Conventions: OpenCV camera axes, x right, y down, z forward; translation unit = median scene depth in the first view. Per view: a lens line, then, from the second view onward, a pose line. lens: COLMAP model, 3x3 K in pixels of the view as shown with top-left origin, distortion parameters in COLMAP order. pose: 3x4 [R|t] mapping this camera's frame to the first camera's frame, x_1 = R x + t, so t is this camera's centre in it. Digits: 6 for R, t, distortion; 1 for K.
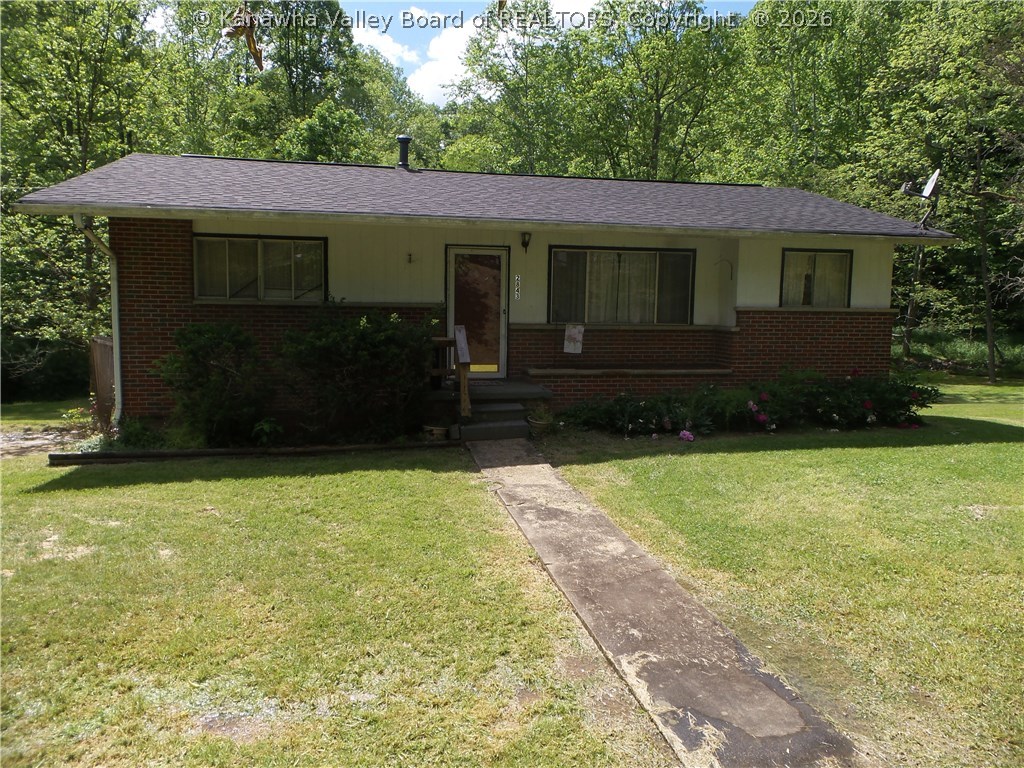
lens RADIAL K [[695.4, 0, 512.1], [0, 695.4, 385.0], [0, 0, 1]] dist [-0.009413, 0.006309]
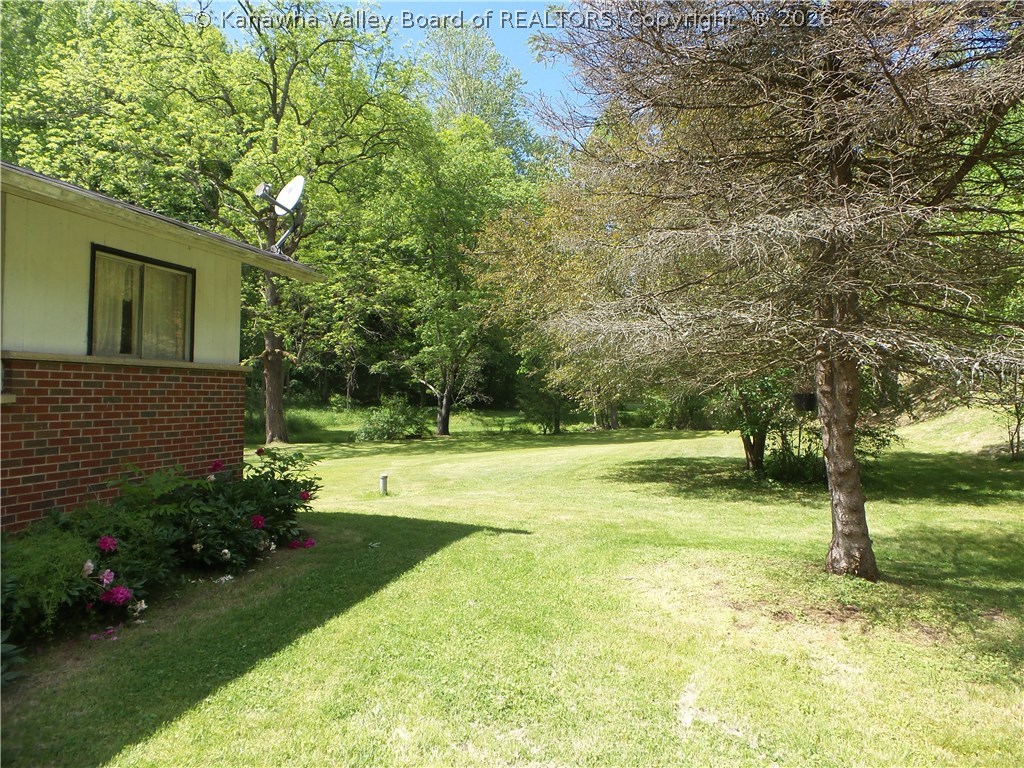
lens RADIAL K [[695.4, 0, 513.0], [0, 695.4, 382.0], [0, 0, 1]] dist [-0.009413, 0.006309]
pose [[0.415510, 0.012354, 0.909505, 0.046355], [0.073722, 0.996161, -0.047211, -0.044476], [-0.906596, 0.086668, 0.413004, 0.500347]]
